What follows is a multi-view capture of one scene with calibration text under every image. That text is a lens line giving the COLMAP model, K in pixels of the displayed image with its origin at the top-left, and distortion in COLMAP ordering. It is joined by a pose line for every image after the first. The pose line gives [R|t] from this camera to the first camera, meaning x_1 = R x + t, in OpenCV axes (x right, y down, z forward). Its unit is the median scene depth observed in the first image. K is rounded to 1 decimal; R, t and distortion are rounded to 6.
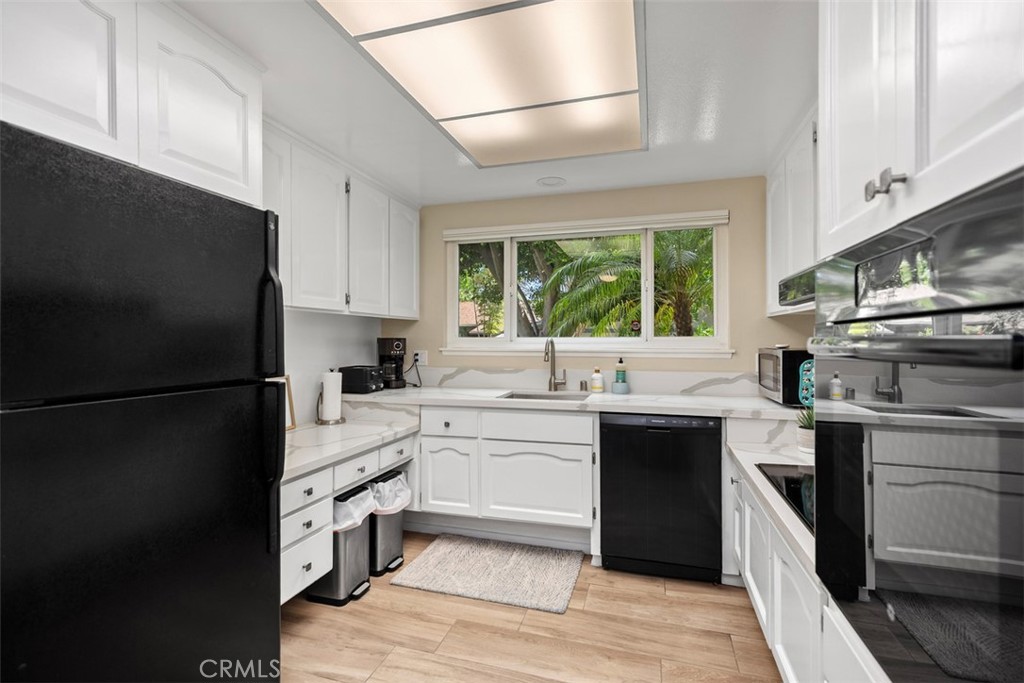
lens RADIAL K [[465.5, 0, 520.6], [0, 465.5, 338.3], [0, 0, 1]] dist [0.008575, 0.000101]
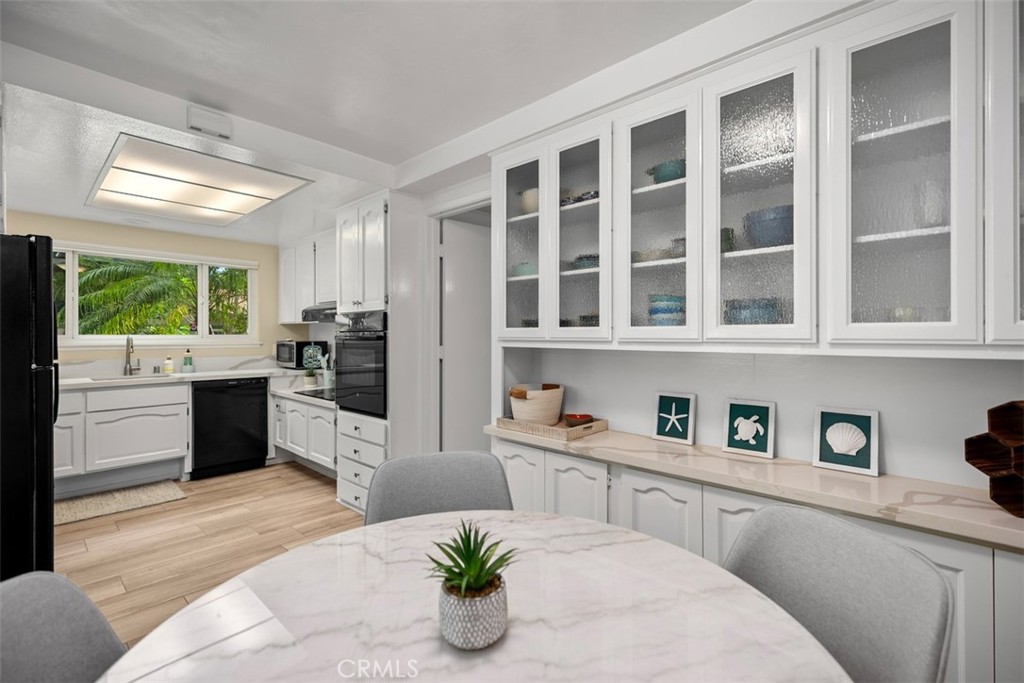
lens RADIAL K [[465.5, 0, 512.2], [0, 465.5, 334.8], [0, 0, 1]] dist [0.008575, 0.000101]
pose [[0.453548, 0.000263, 0.891232, -0.759283], [-0.002654, 0.999996, 0.001055, -0.008497], [-0.891228, -0.002844, 0.453546, -0.708346]]
